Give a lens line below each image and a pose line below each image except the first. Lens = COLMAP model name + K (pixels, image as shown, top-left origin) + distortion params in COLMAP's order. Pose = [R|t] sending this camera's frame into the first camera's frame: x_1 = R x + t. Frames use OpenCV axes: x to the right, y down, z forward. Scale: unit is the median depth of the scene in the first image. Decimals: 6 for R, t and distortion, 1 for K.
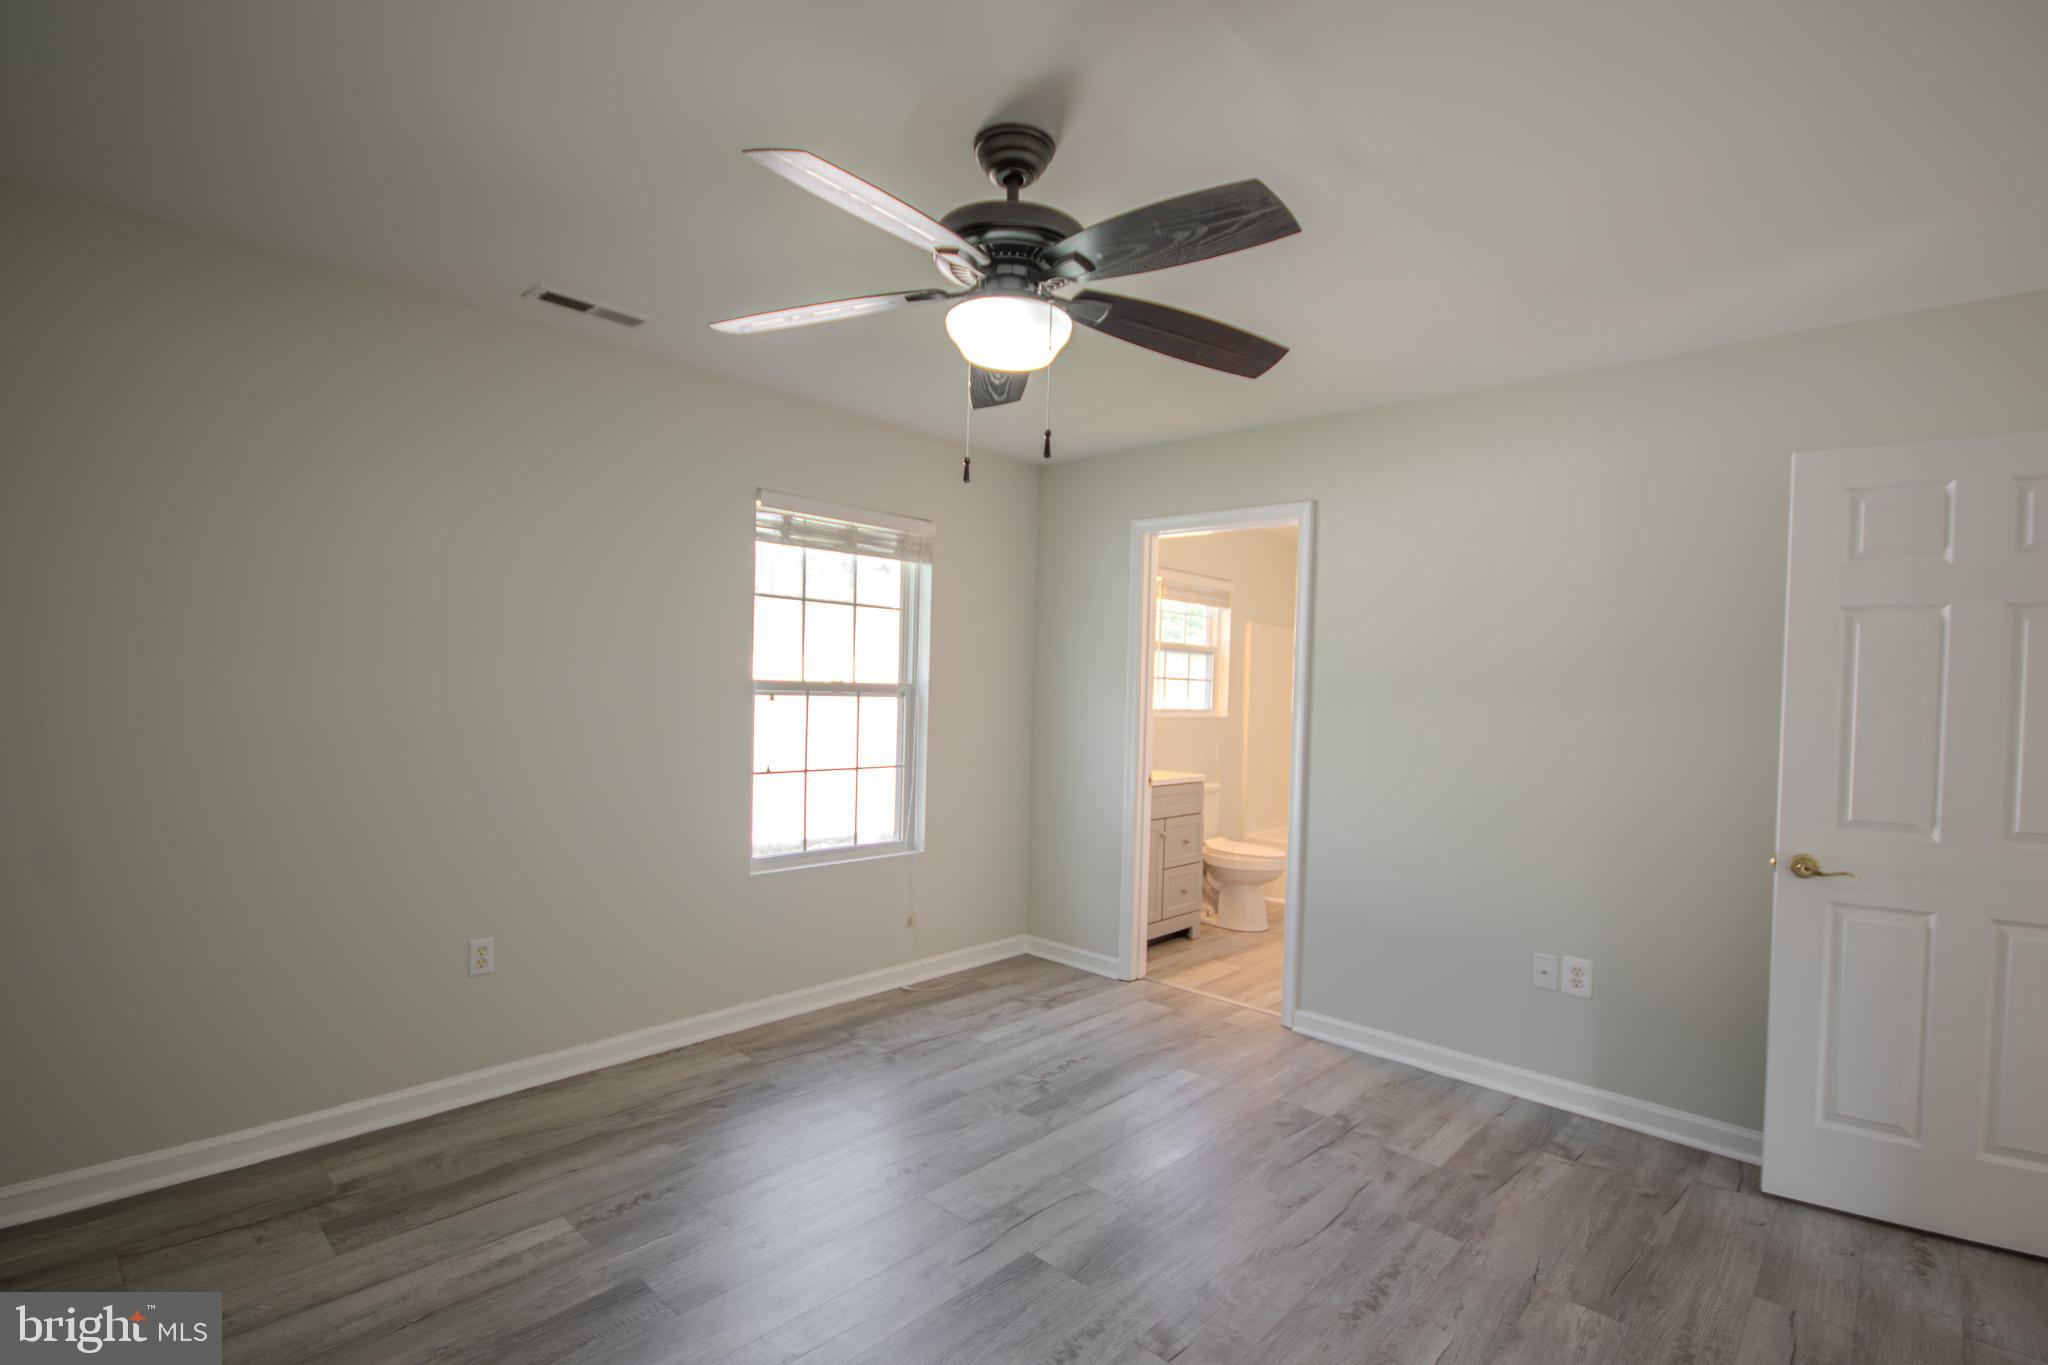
lens RADIAL K [[947.8, 0, 1023.9], [0, 947.8, 712.6], [0, 0, 1]] dist [0.002250, -0.011466]
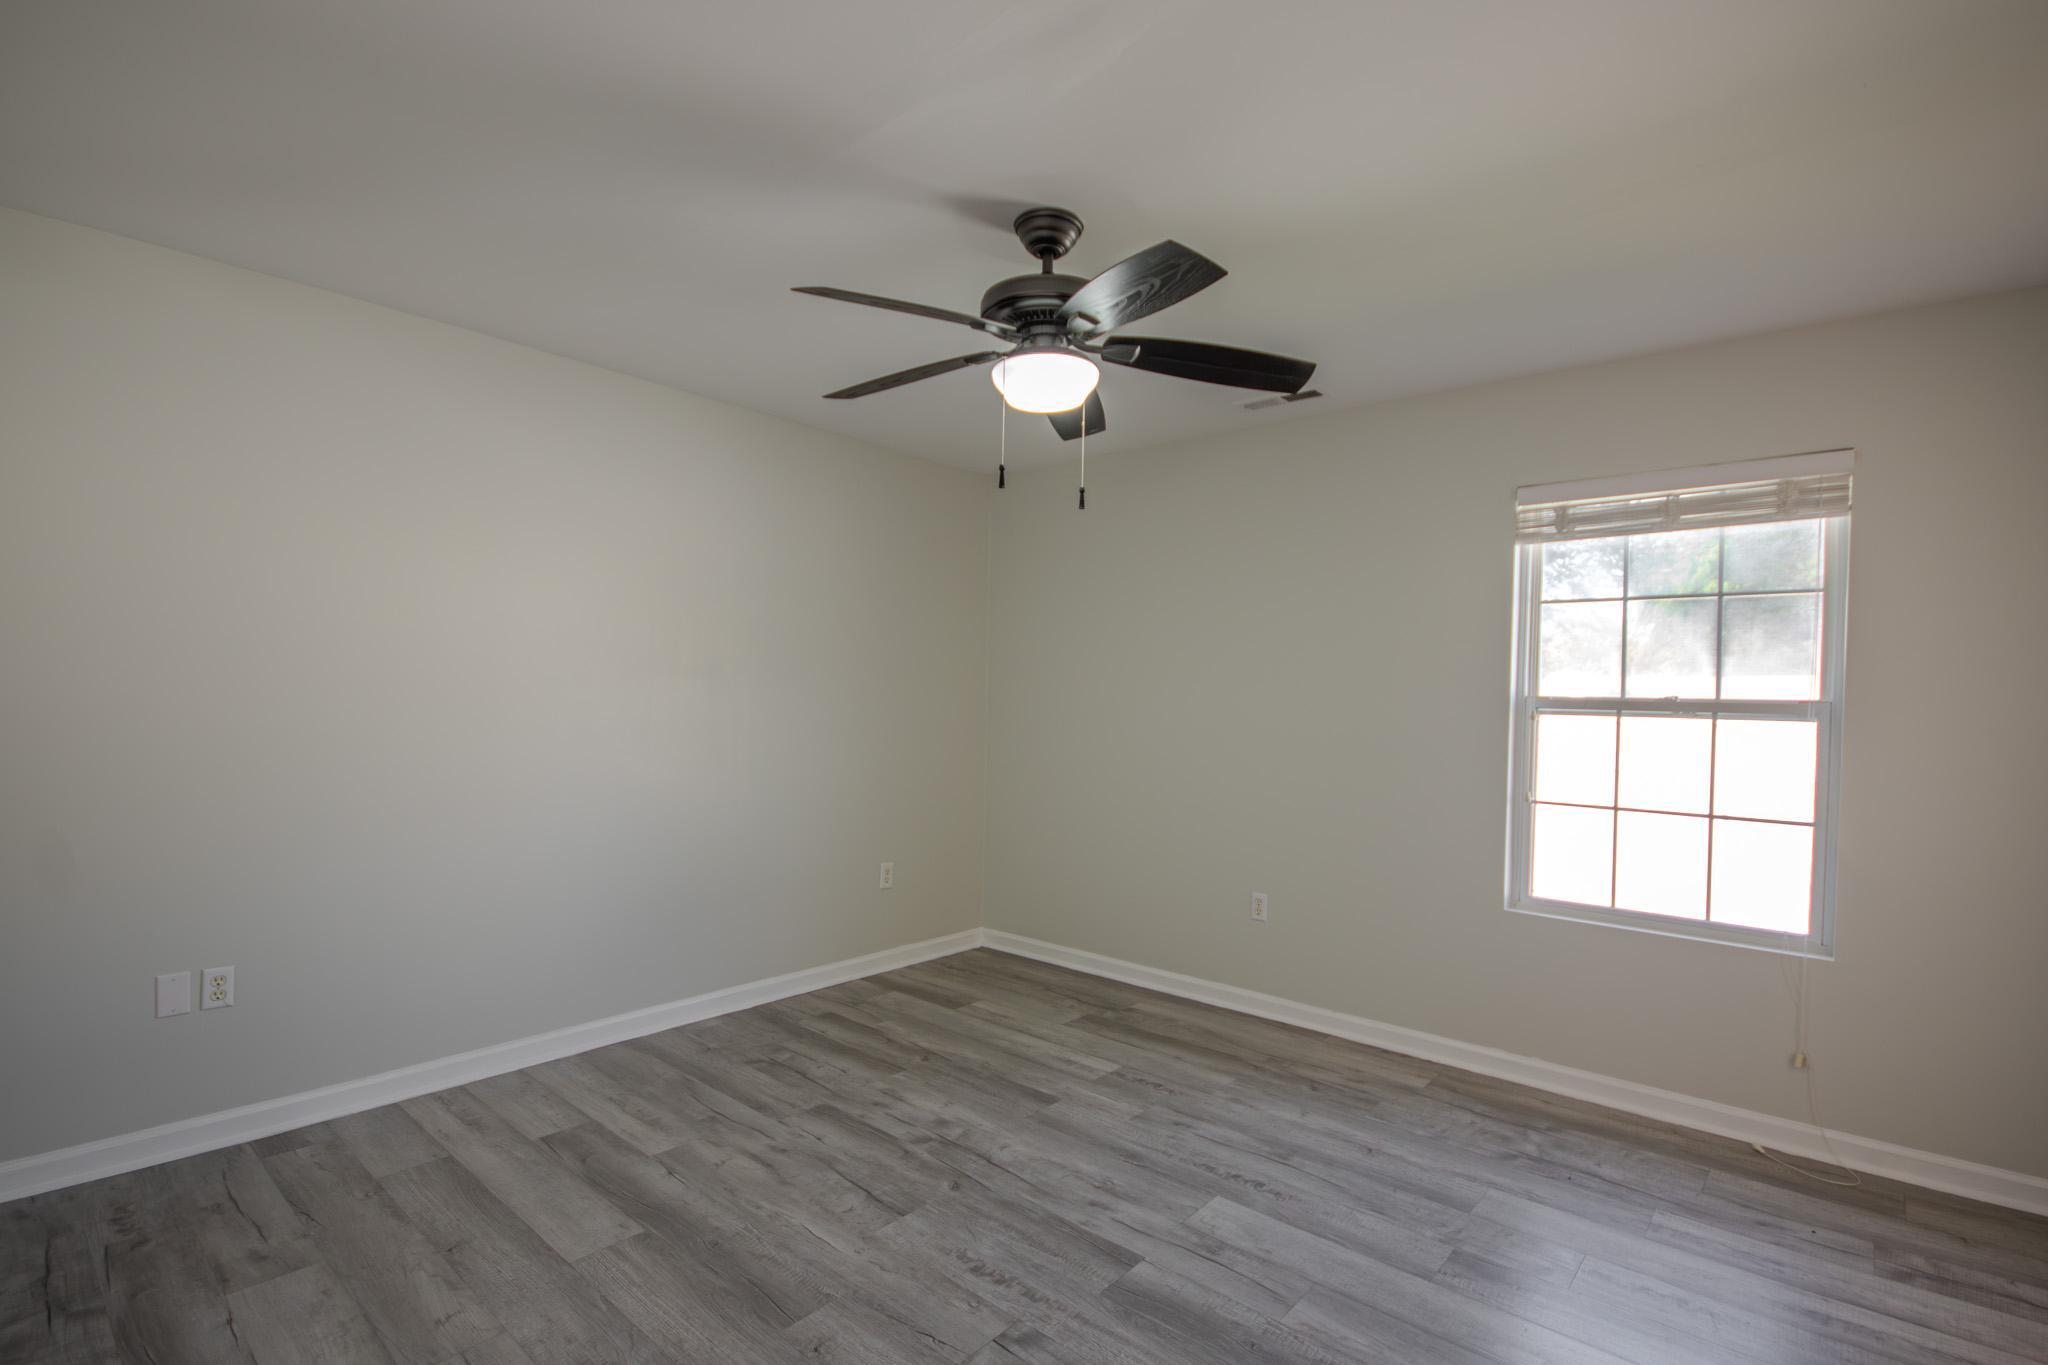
lens RADIAL K [[943.2, 0, 1024.9], [0, 943.2, 688.7], [0, 0, 1]] dist [0.000853, -0.009774]
pose [[0.037957, -0.033368, -0.998722, 0.705691], [-0.048514, 0.998202, -0.035195, 0.015970], [0.998101, 0.049787, 0.036270, 0.576620]]
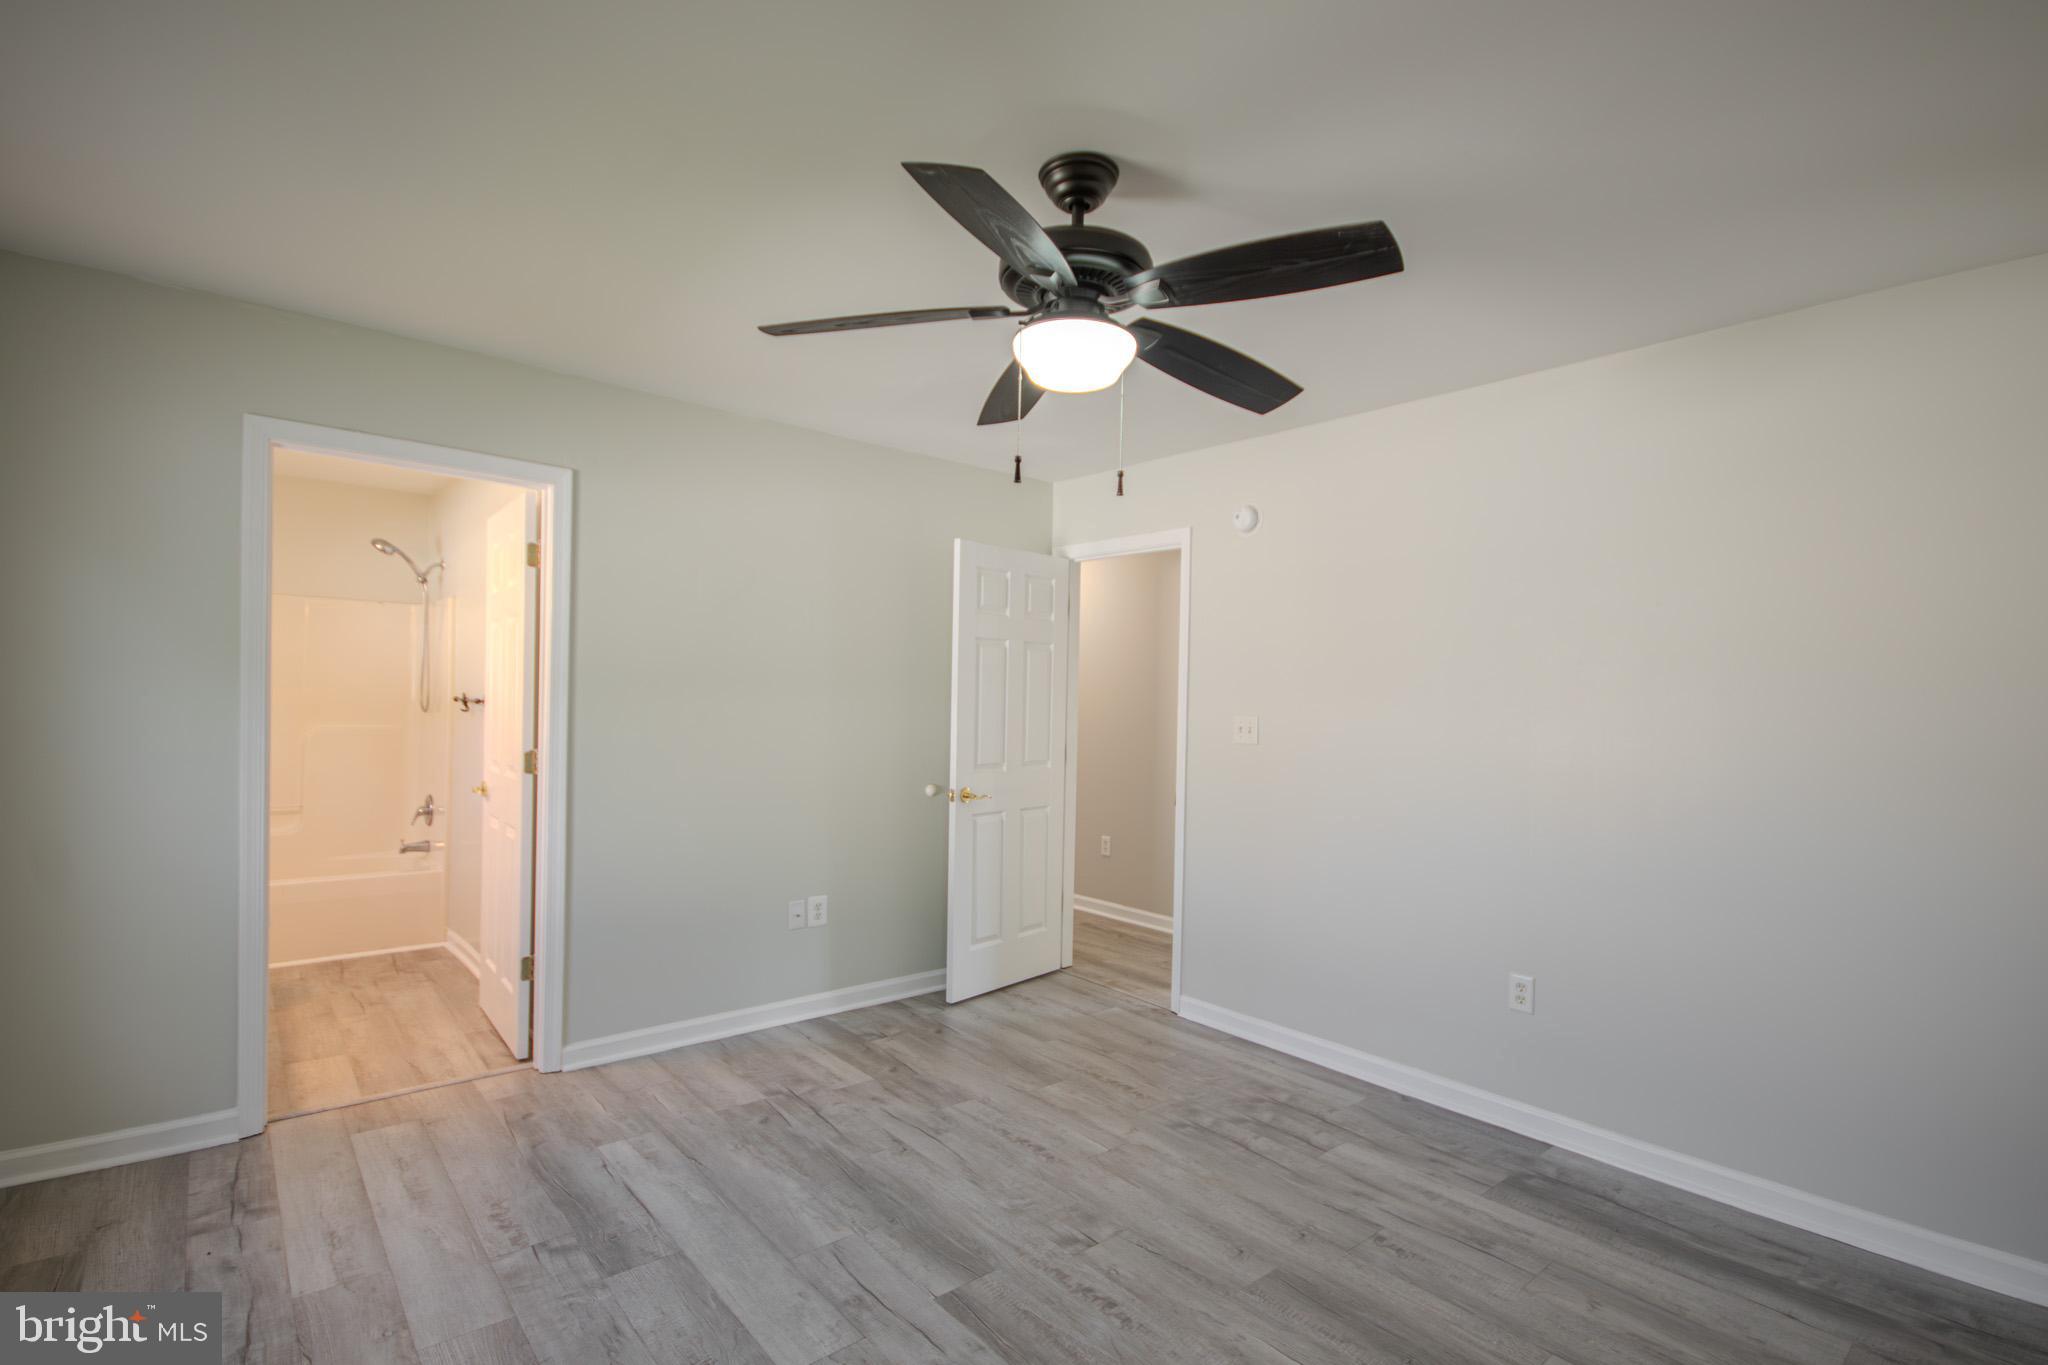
lens RADIAL K [[947.8, 0, 1023.9], [0, 947.8, 712.6], [0, 0, 1]] dist [0.002250, -0.011466]
pose [[0.112782, -0.034297, 0.993028, -0.635577], [0.006516, 0.999408, 0.033777, -0.029193], [-0.993598, 0.002661, 0.112939, 0.571445]]
